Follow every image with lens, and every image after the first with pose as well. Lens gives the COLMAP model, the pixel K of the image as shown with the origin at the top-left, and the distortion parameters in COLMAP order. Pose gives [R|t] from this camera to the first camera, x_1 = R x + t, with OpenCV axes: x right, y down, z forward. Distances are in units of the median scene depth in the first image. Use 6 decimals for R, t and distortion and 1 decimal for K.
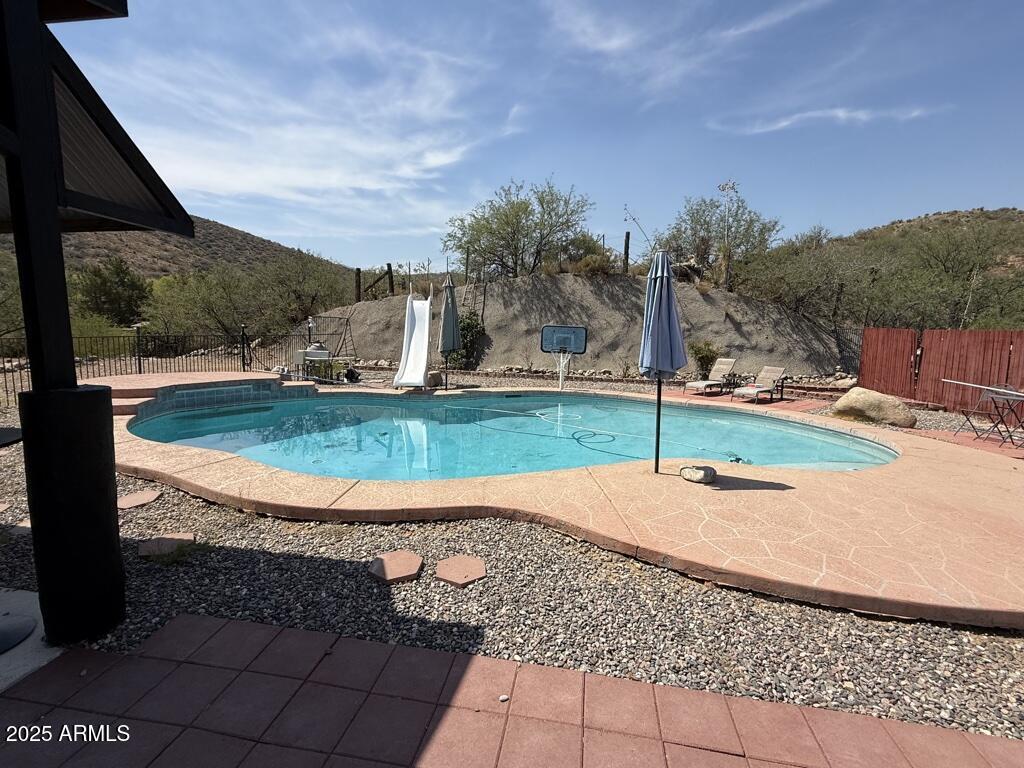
lens RADIAL K [[479.1, 0, 512.0], [0, 479.1, 384.0], [0, 0, 1]] dist [0.001835, 0.000511]
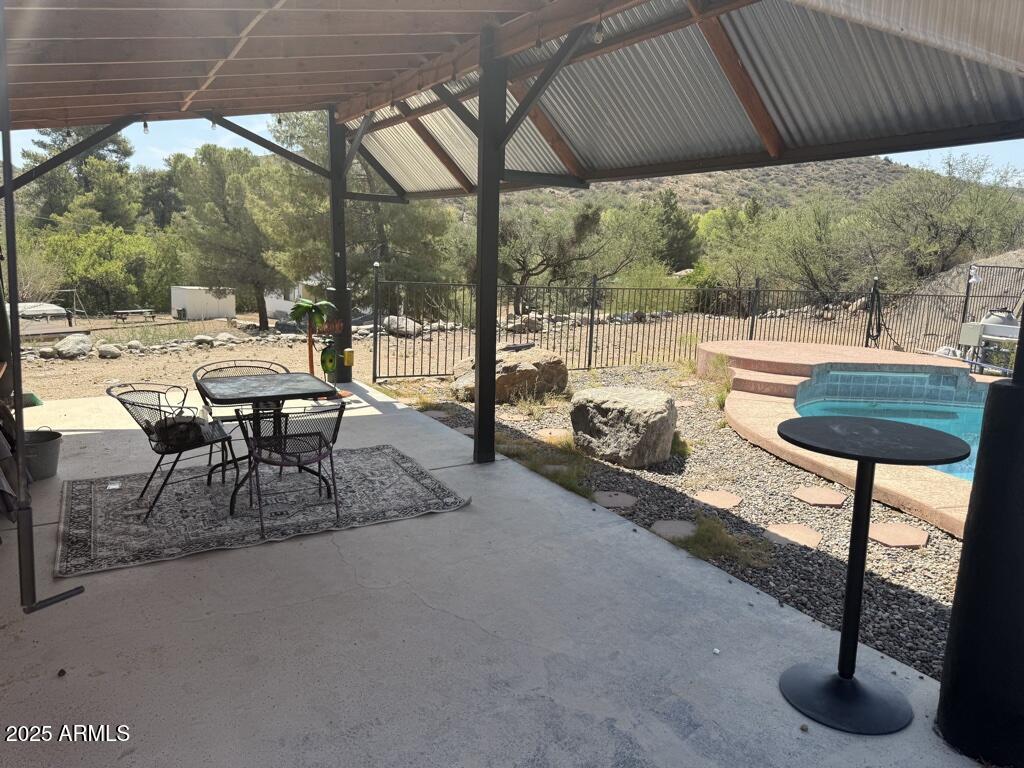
lens RADIAL K [[731.5, 0, 512.0], [0, 731.5, 384.0], [0, 0, 1]] dist [0.002166, -0.001877]
pose [[0.646430, 0.132974, -0.751296, -0.114814], [-0.115516, 0.990401, 0.075902, 0.003330], [0.754178, 0.037722, 0.655586, -0.033041]]
